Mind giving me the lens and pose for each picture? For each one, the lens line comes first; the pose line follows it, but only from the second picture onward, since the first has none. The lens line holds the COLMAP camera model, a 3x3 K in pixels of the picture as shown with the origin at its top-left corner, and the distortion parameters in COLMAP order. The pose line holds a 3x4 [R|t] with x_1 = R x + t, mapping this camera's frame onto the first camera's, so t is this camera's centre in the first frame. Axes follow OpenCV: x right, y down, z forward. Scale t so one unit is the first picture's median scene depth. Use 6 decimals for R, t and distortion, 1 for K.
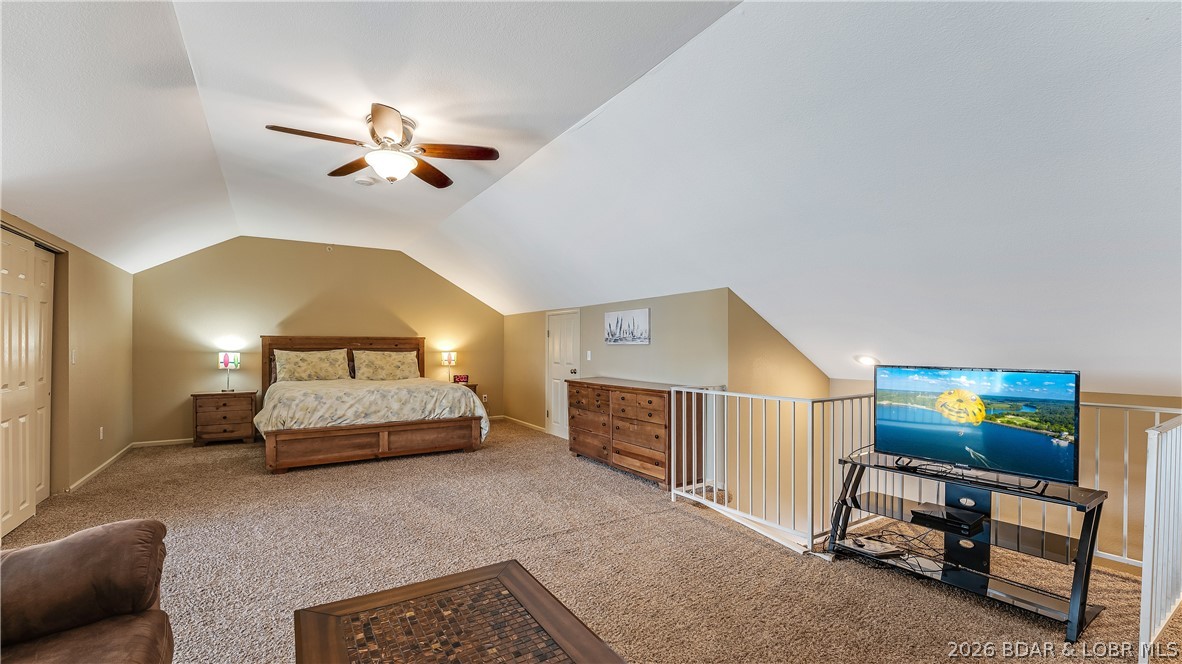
lens RADIAL K [[496.6, 0, 590.6], [0, 496.6, 344.4], [0, 0, 1]] dist [-0.022728, 0.000005]
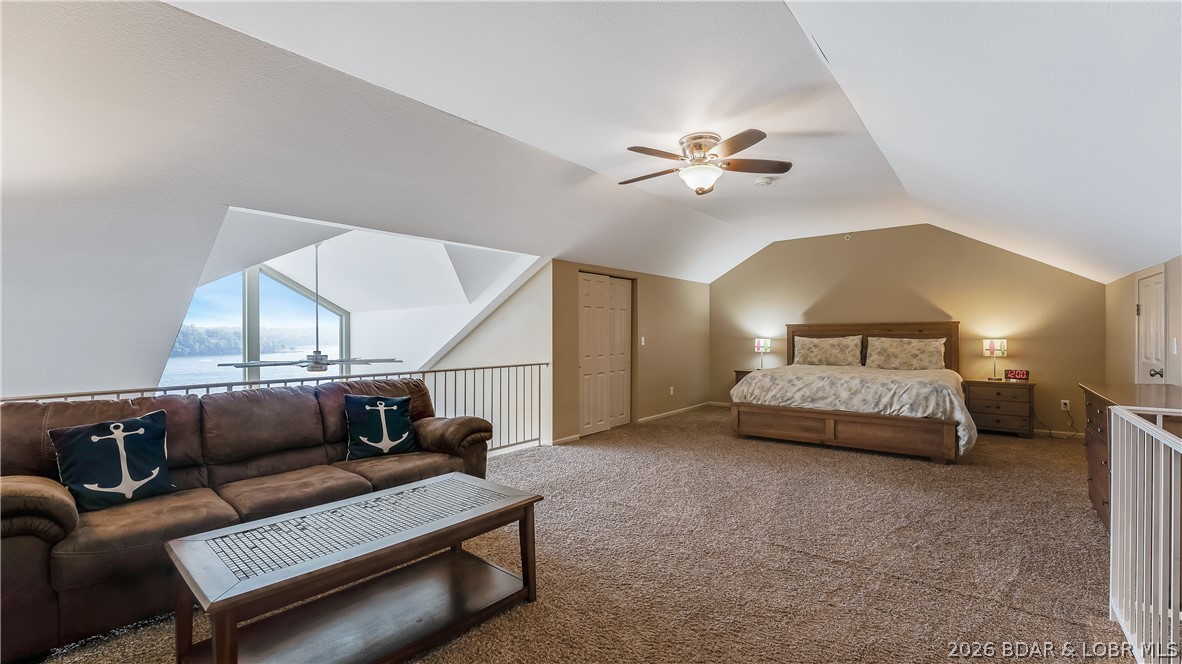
lens RADIAL K [[496.6, 0, 590.6], [0, 496.6, 344.4], [0, 0, 1]] dist [-0.022728, 0.000005]
pose [[0.307065, 0.013676, -0.951590, 0.348799], [0.012427, 0.999754, 0.018378, 0.002525], [0.951608, -0.017468, 0.306819, 0.225526]]
